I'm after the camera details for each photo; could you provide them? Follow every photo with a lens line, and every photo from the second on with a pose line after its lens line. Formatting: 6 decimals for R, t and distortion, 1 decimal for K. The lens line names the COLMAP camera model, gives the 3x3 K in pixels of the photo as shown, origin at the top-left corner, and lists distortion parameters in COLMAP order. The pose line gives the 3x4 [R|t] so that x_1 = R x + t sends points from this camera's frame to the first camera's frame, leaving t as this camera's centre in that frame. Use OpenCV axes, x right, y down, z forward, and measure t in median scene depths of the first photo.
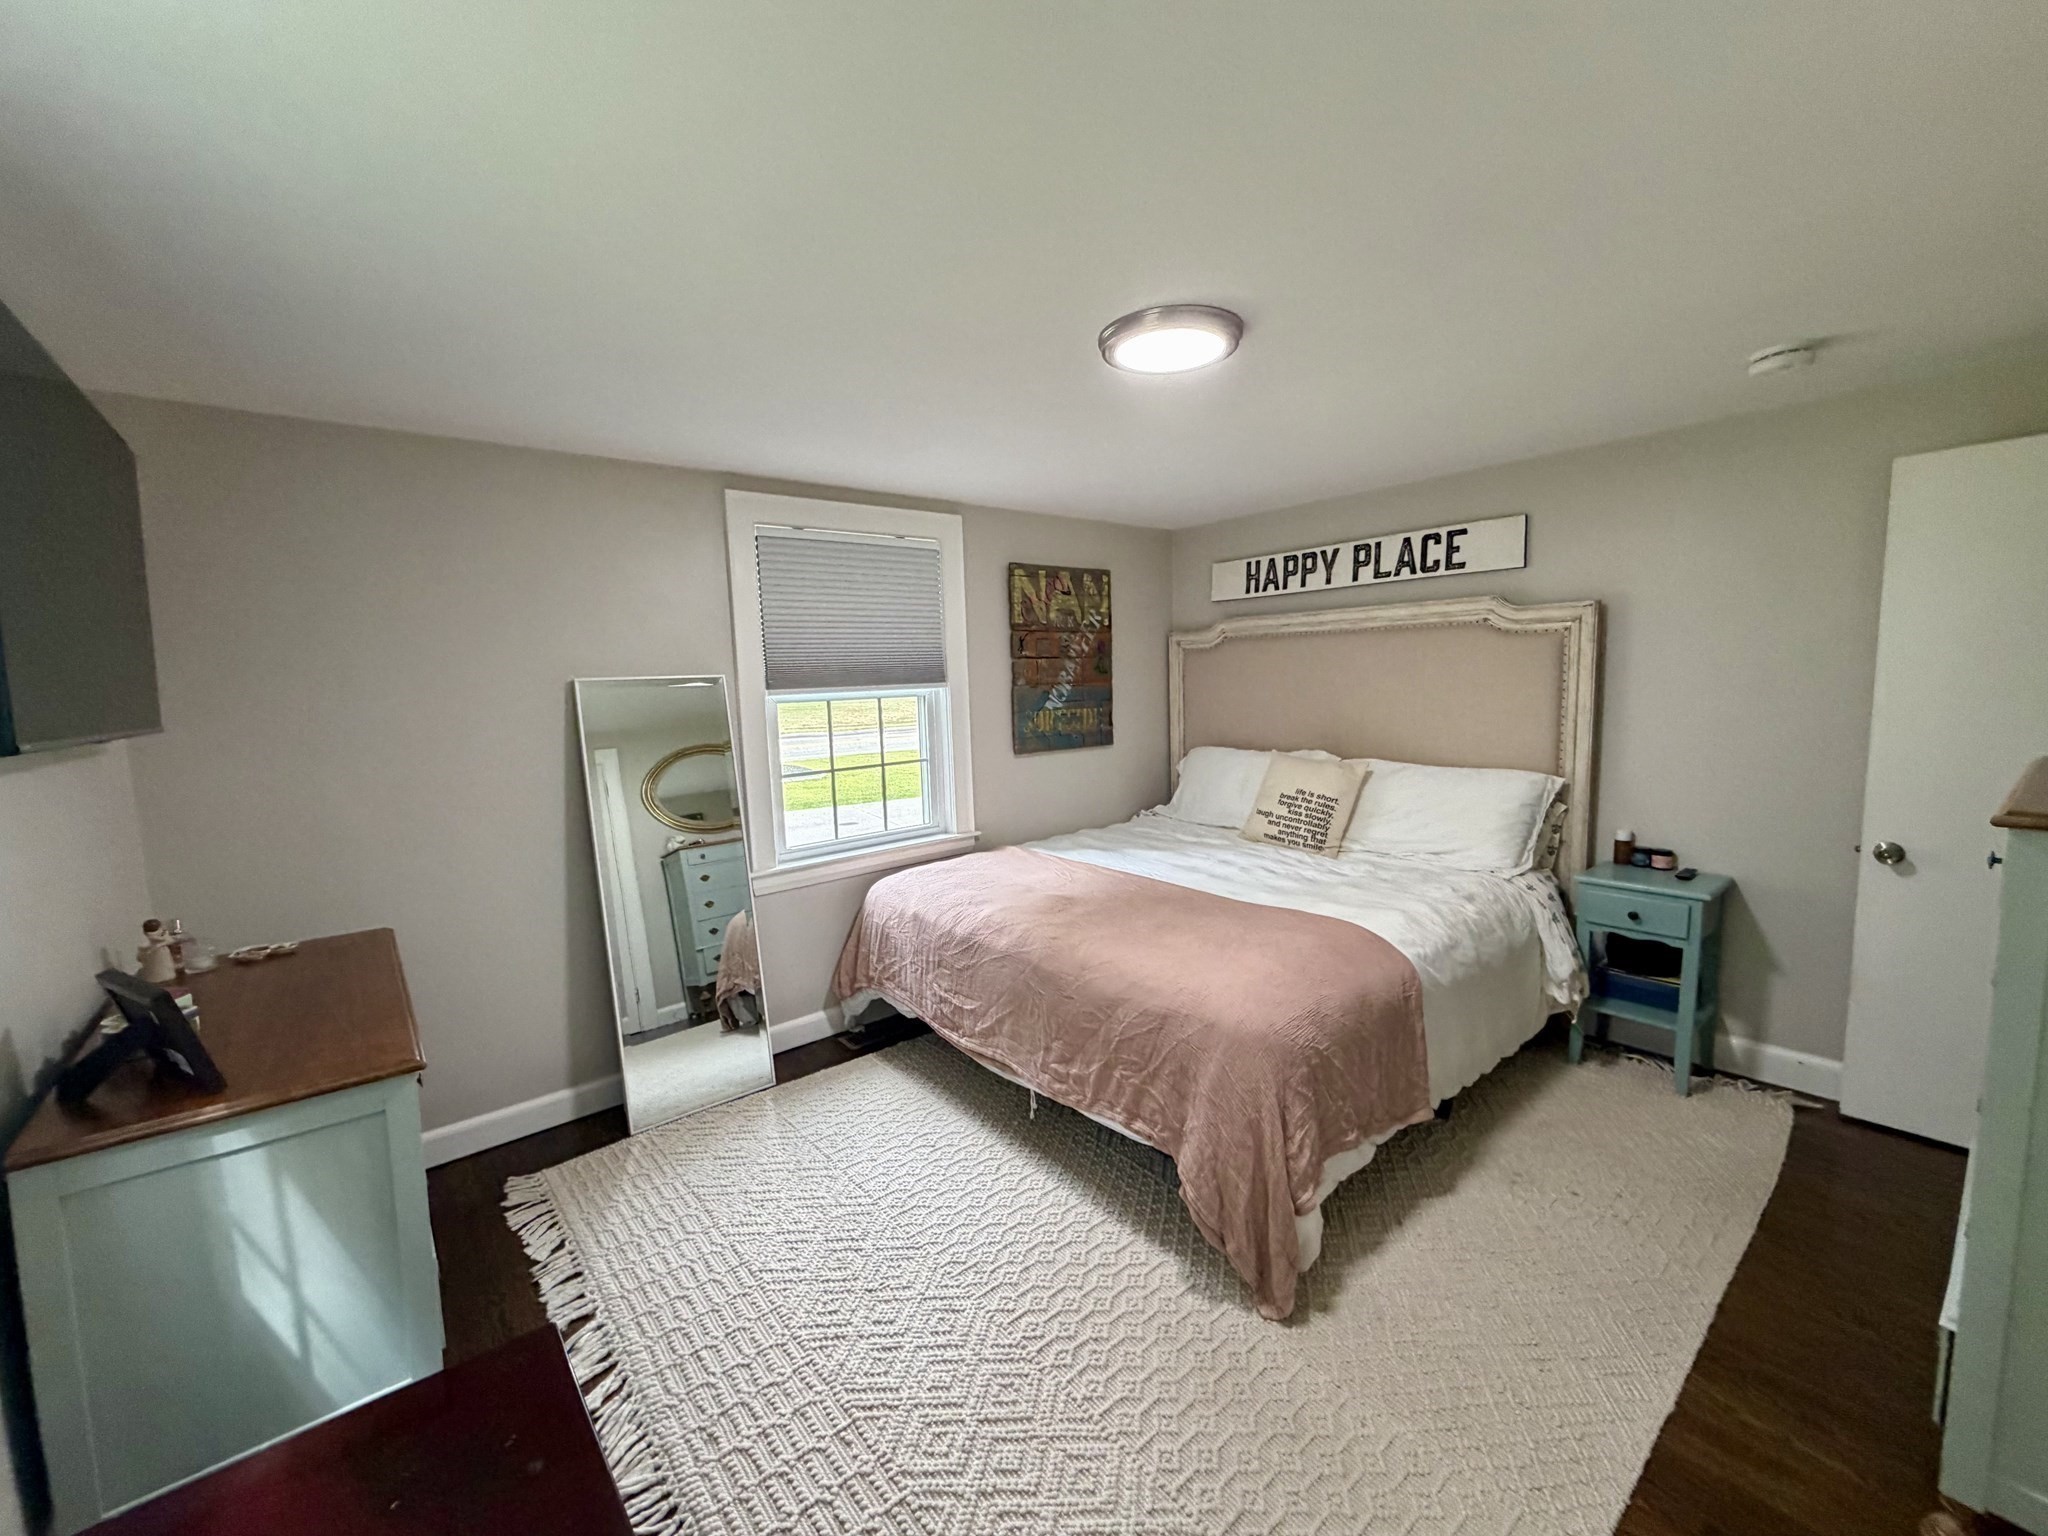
lens RADIAL K [[817.3, 0, 1019.2], [0, 817.3, 771.3], [0, 0, 1]] dist [0.001209, -0.000068]
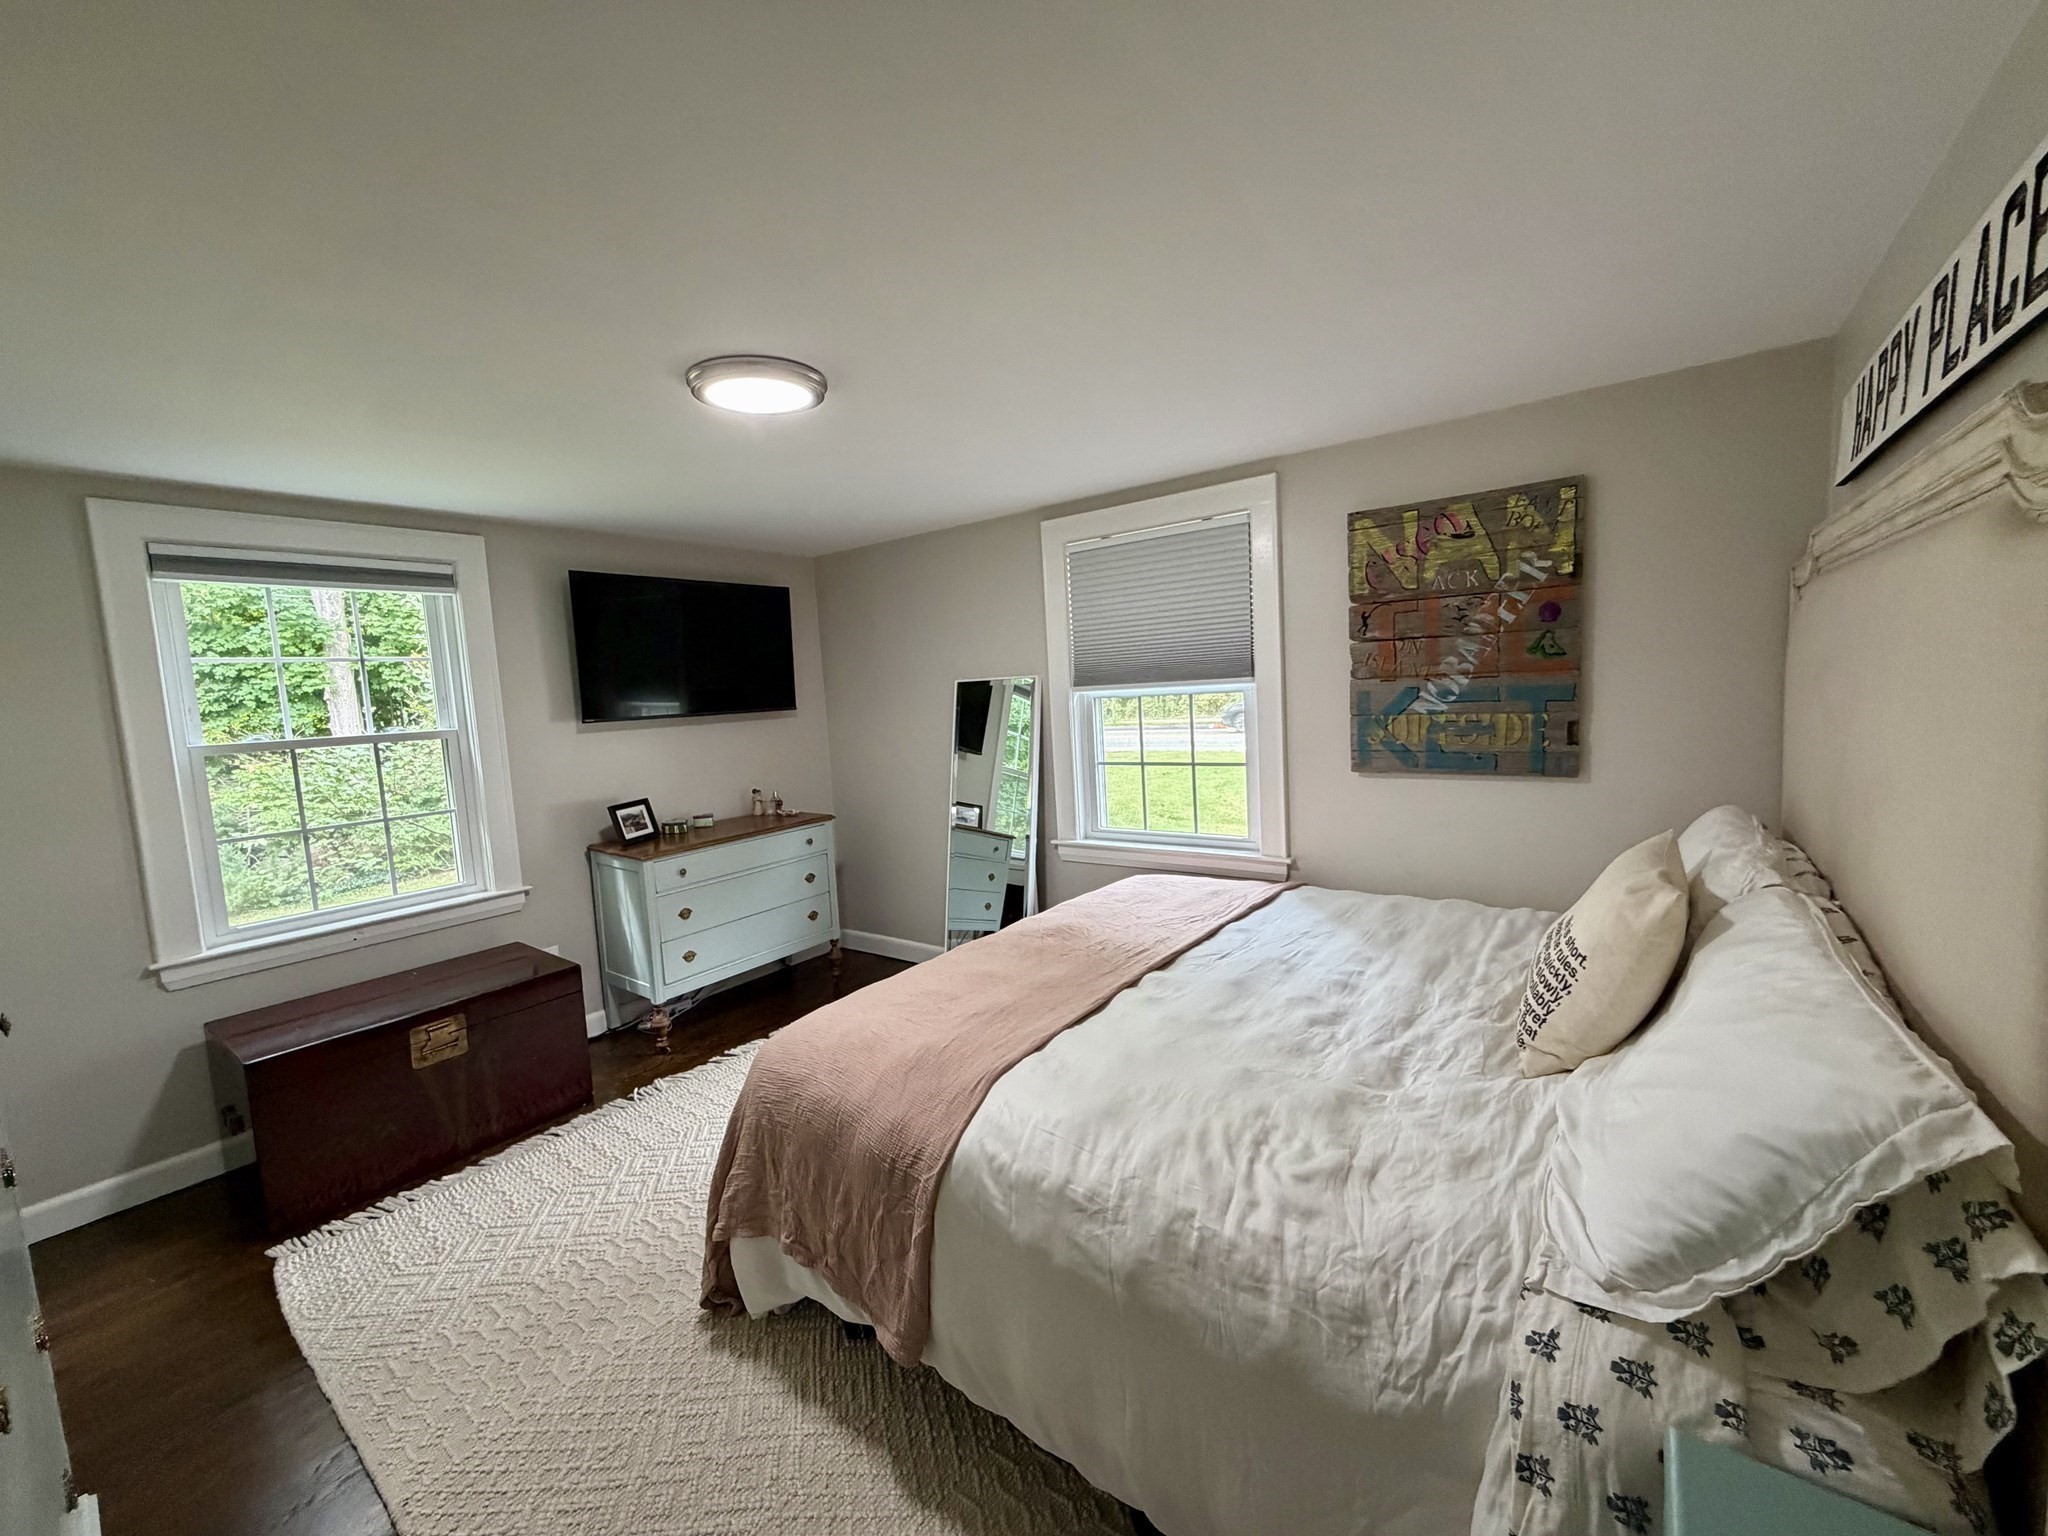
lens RADIAL K [[817.3, 0, 1019.2], [0, 817.3, 771.3], [0, 0, 1]] dist [0.001209, -0.000068]
pose [[0.239086, 0.120063, -0.963547, 0.659137], [-0.066664, 0.992014, 0.107068, -0.082570], [0.968707, 0.038636, 0.245181, 0.533238]]
